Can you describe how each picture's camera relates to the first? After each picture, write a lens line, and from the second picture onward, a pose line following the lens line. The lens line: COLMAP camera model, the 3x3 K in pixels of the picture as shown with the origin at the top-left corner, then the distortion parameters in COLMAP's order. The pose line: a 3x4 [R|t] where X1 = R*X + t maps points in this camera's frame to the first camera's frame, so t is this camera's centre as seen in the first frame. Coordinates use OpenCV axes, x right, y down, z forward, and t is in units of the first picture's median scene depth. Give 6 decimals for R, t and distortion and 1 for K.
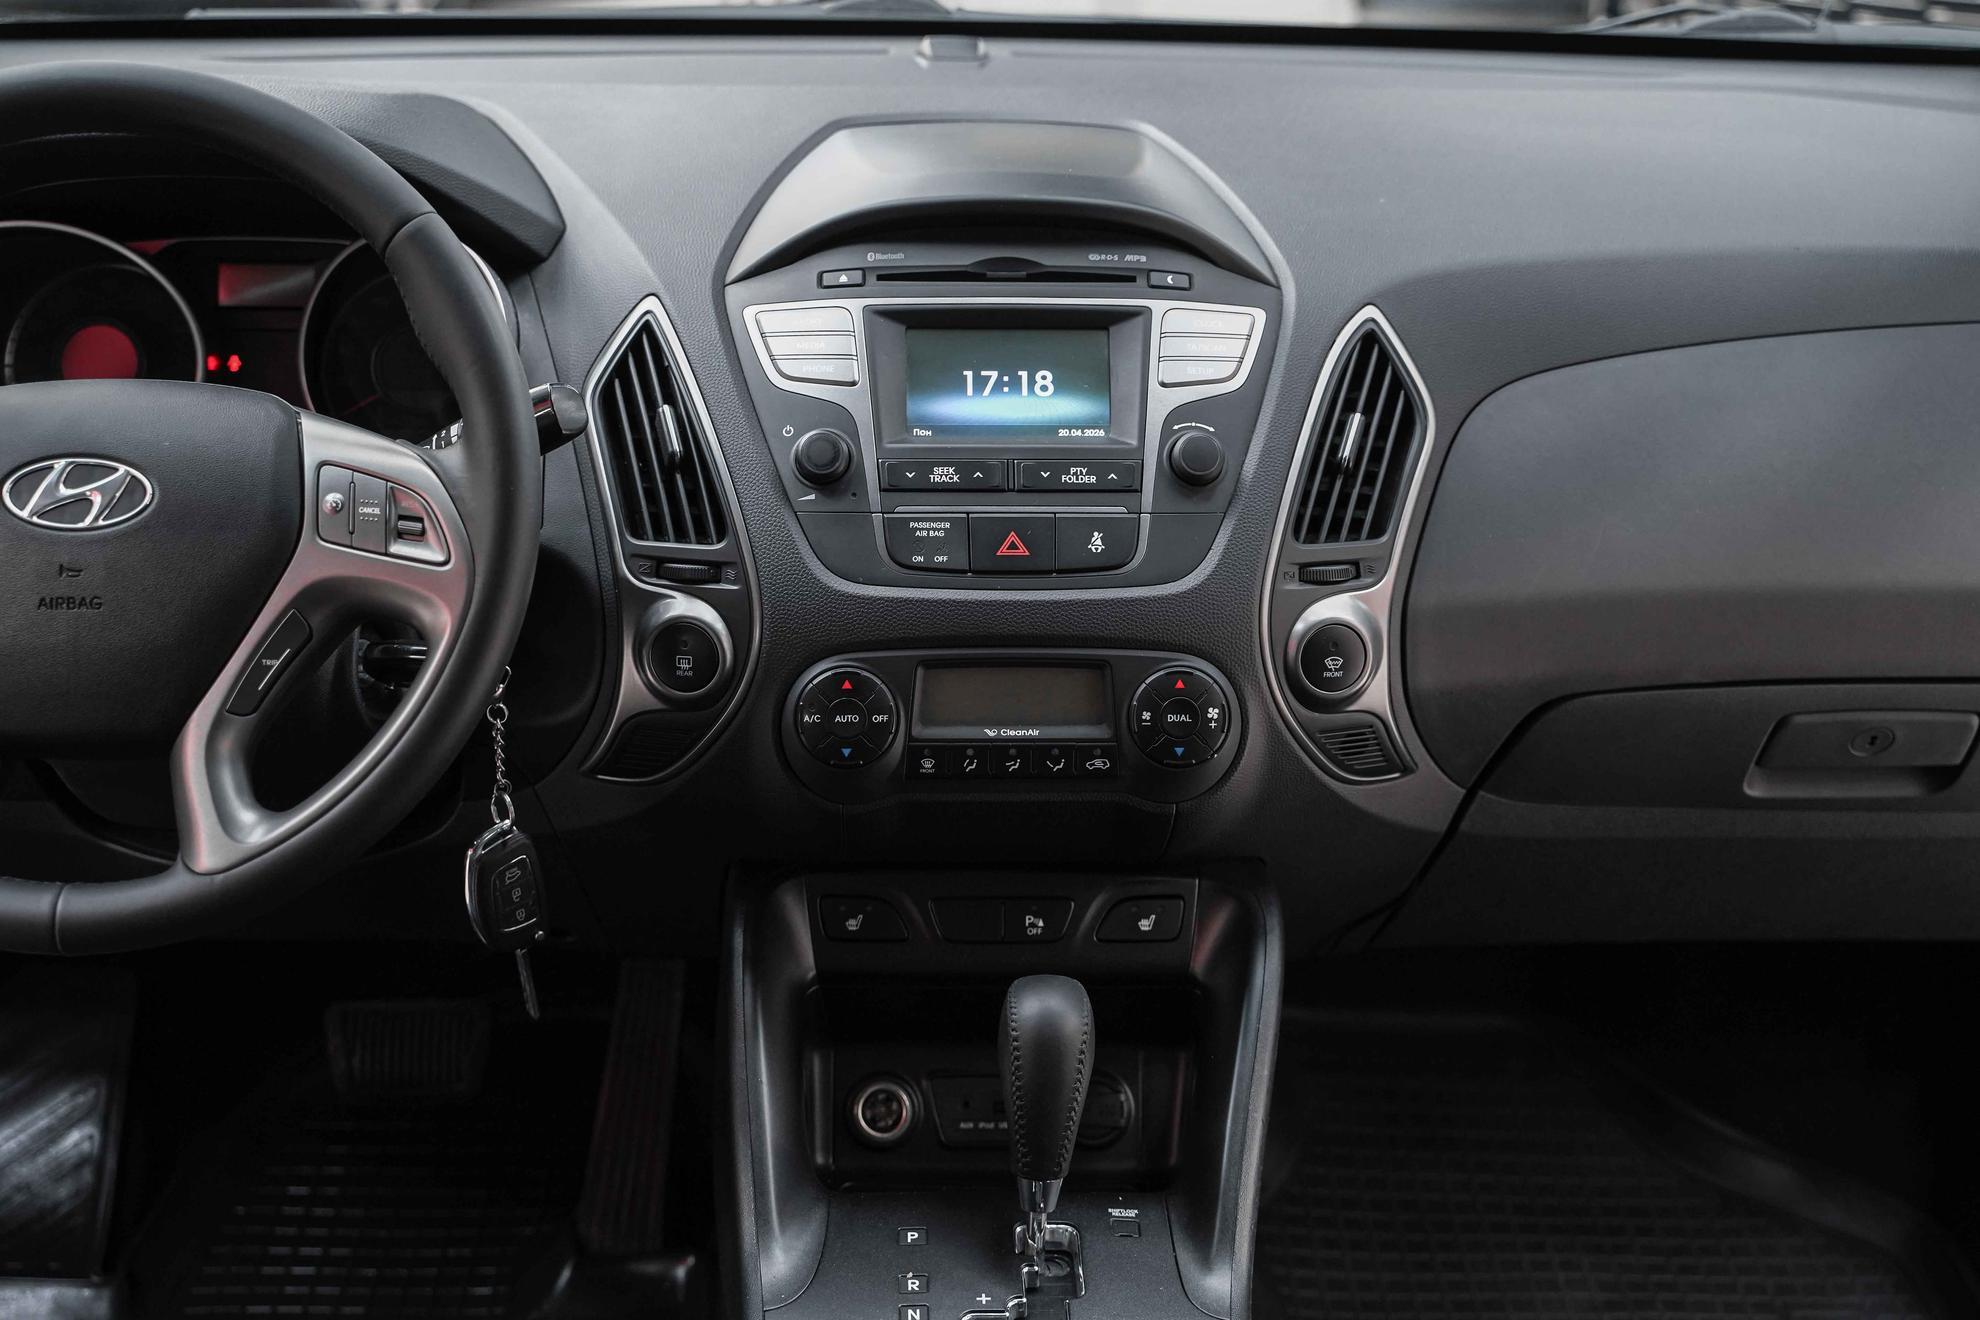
lens RADIAL K [[2556.9, 0, 975.5], [0, 2556.9, 660.5], [0, 0, 1]] dist [0.011970, -0.005375]
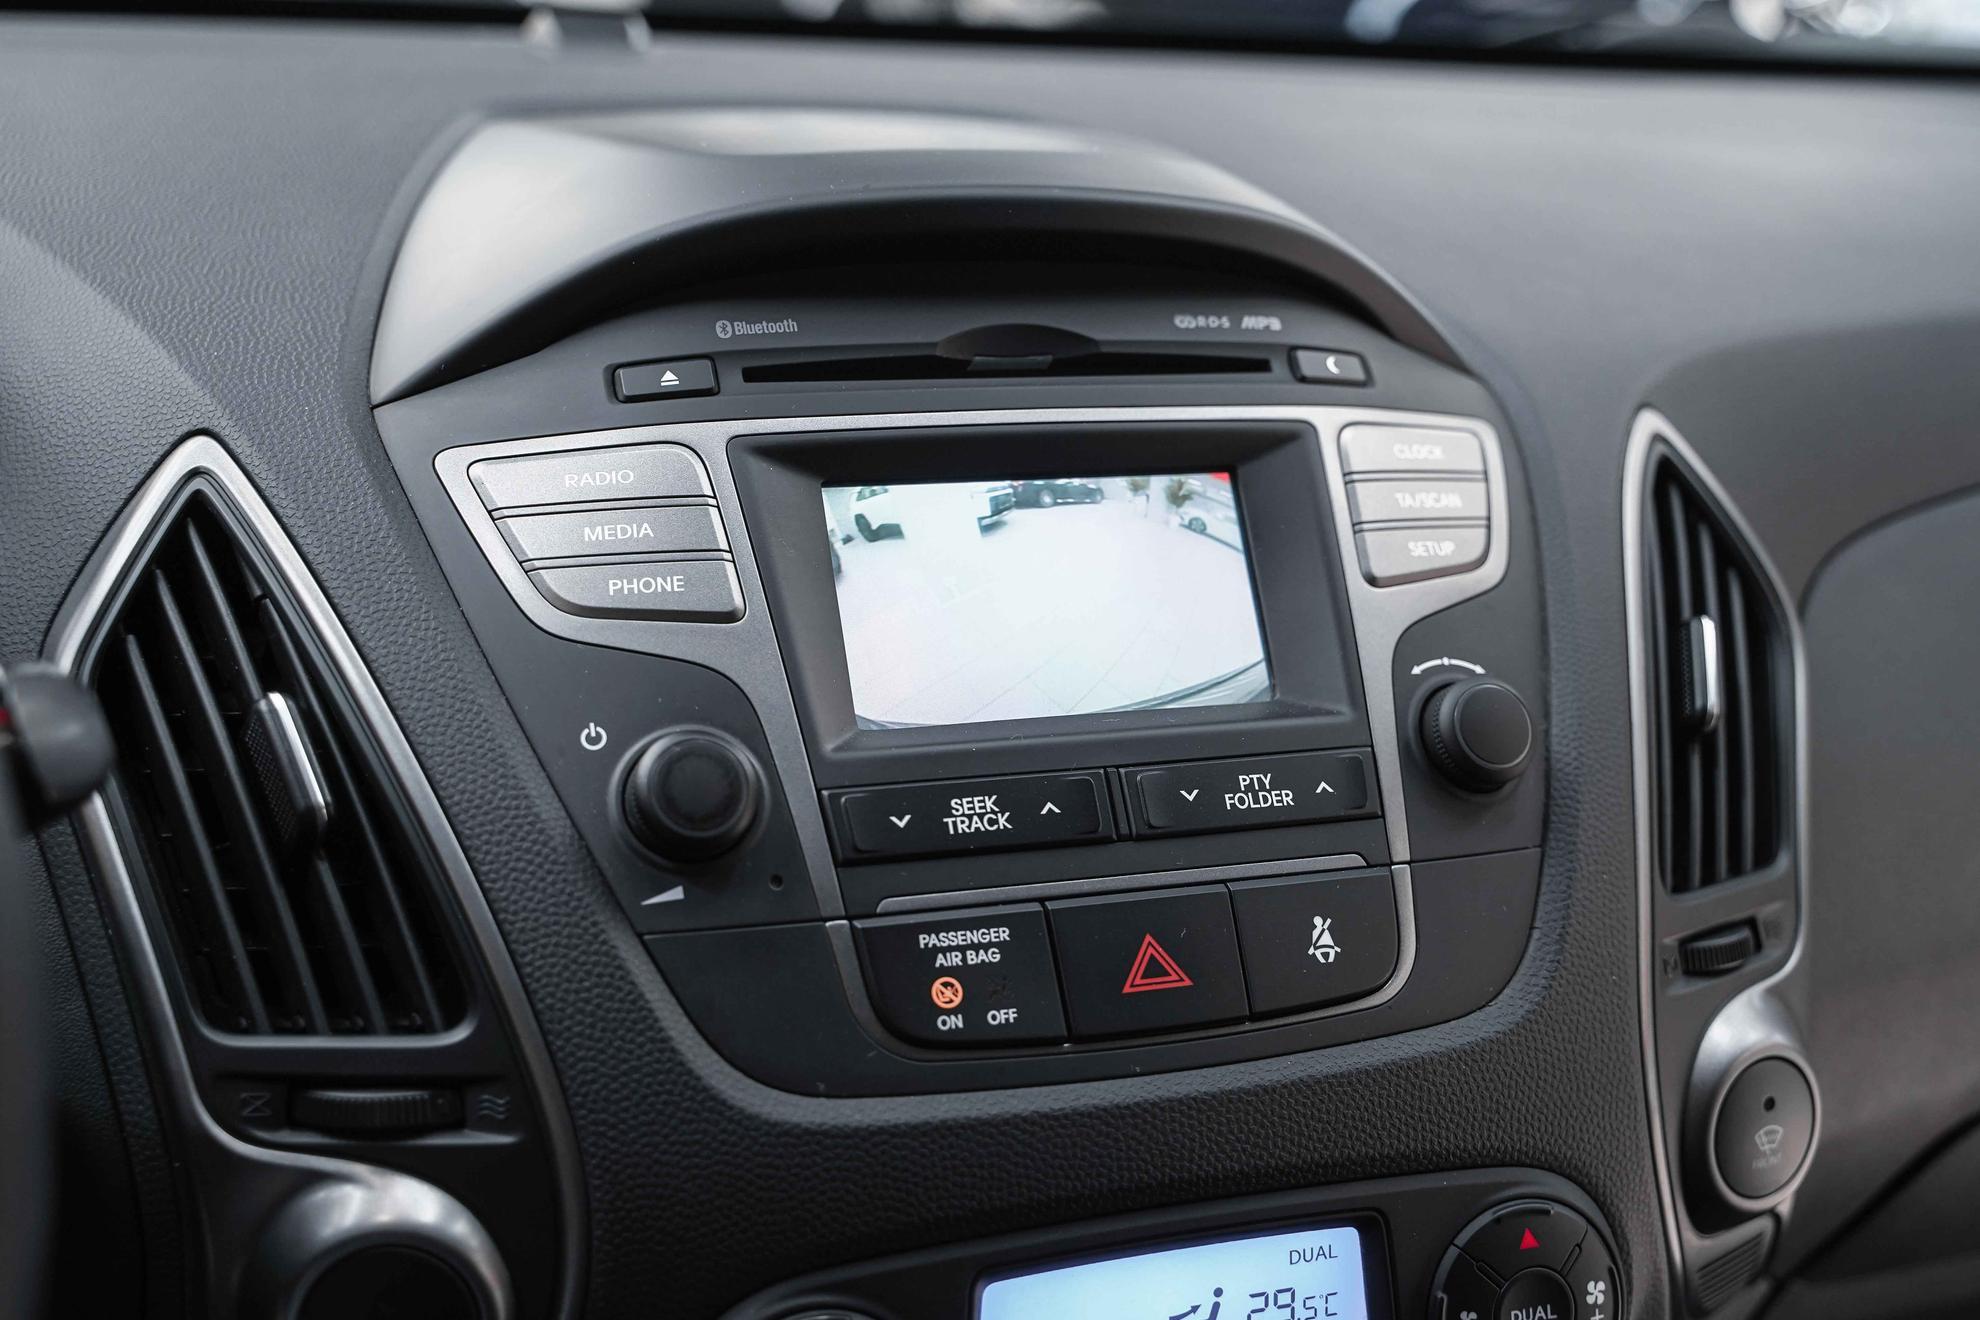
lens RADIAL K [[2434.6, 0, 1003.1], [0, 2434.6, 660.8], [0, 0, 1]] dist [-0.009053, -0.008506]
pose [[0.949955, -0.060989, 0.306375, -0.129234], [0.082732, 0.994855, -0.058478, -0.072513], [-0.301232, 0.080898, 0.950113, 0.594013]]
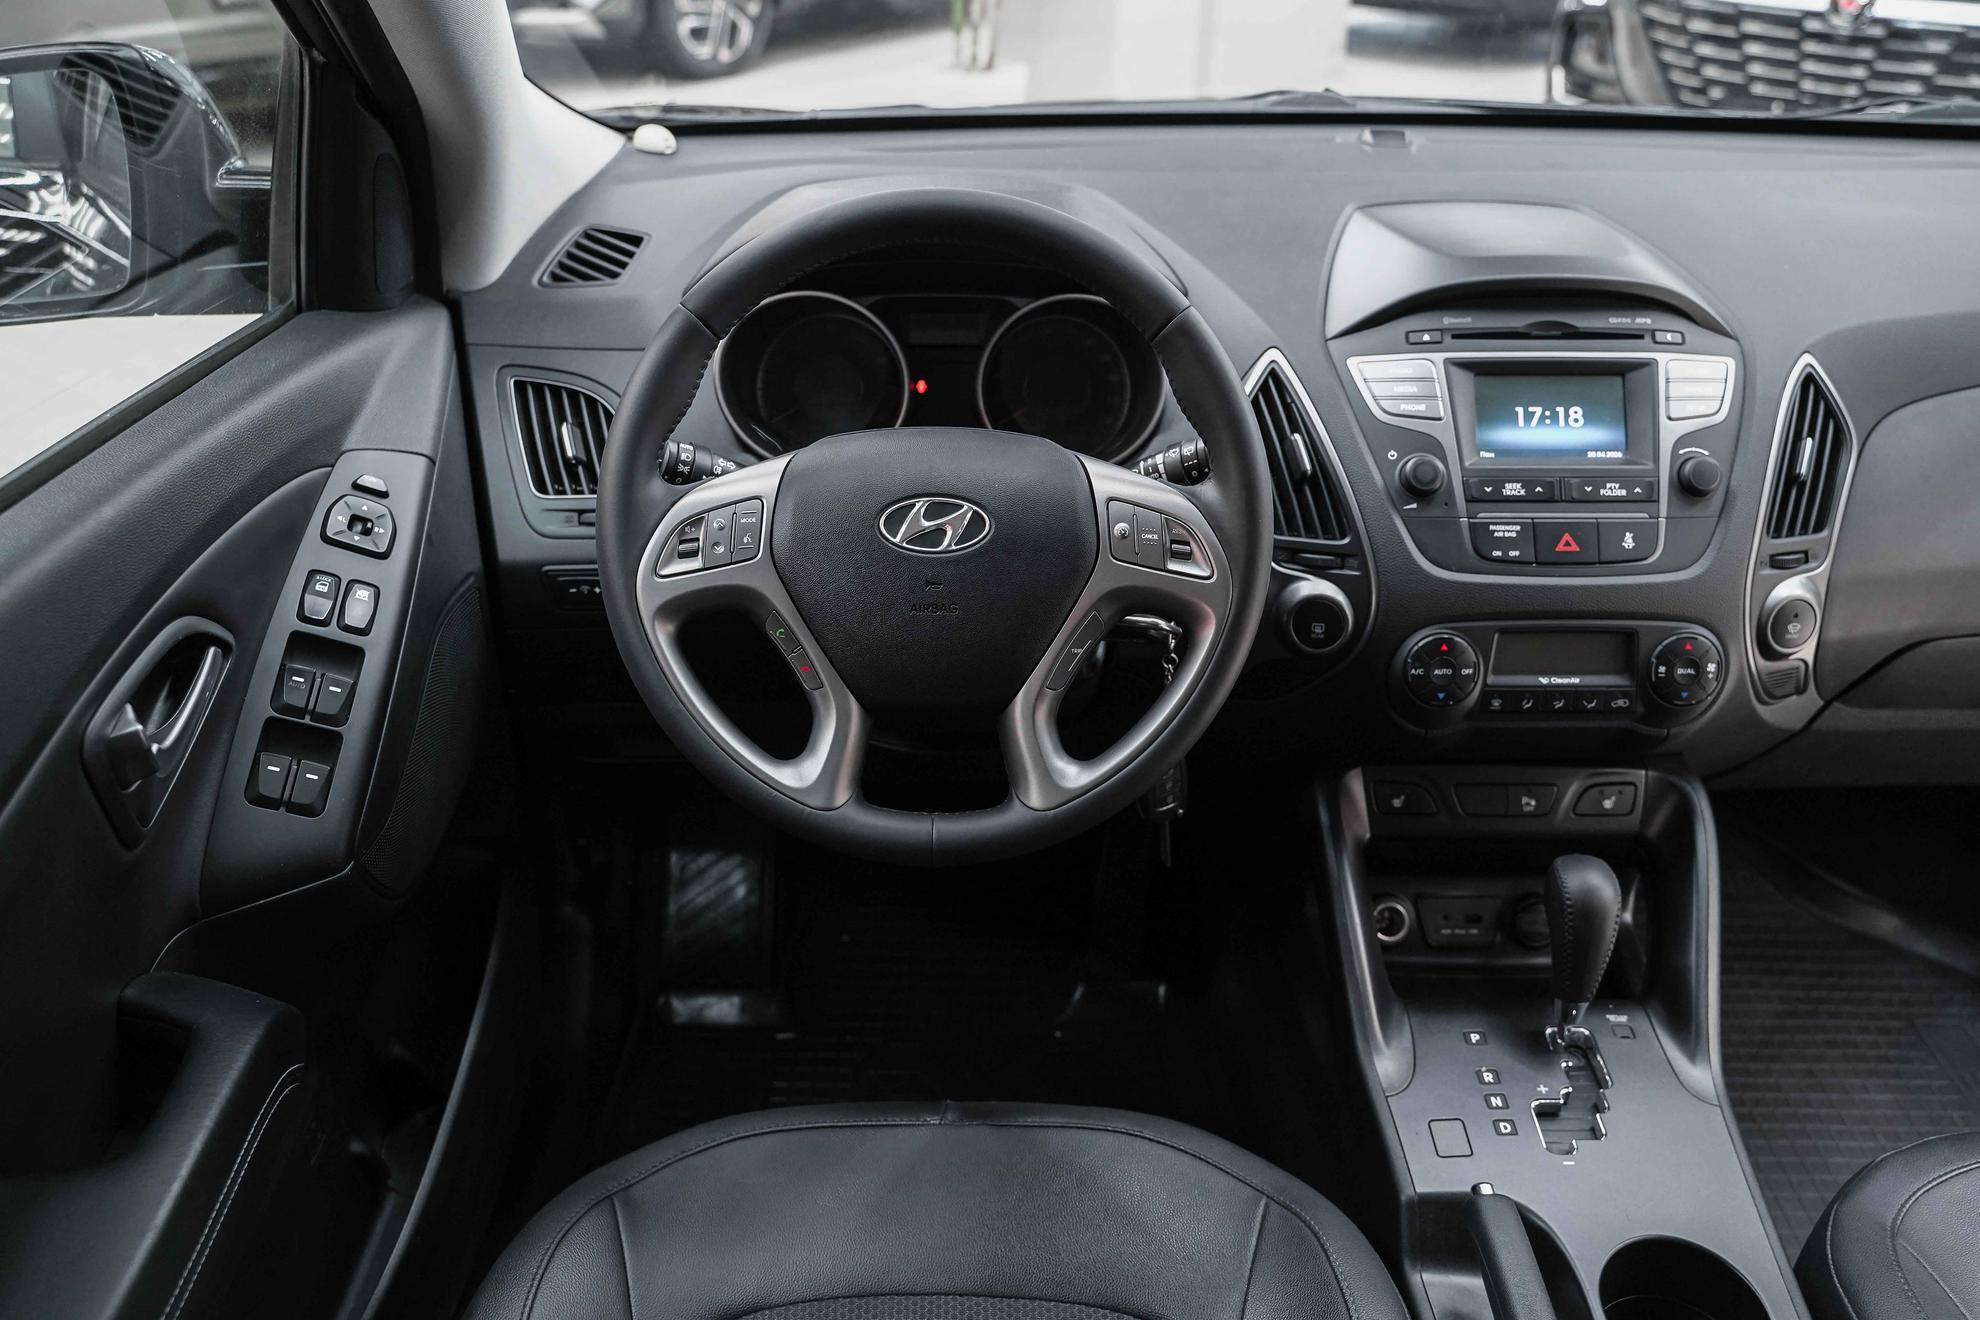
lens RADIAL K [[1597.3, 0, 982.8], [0, 1597.3, 655.8], [0, 0, 1]] dist [-0.012105, 0.016392]
pose [[0.999514, 0.003256, -0.031000, -0.259562], [0.000379, 0.993188, 0.116519, -0.081794], [0.031169, -0.116474, 0.992705, 0.144589]]
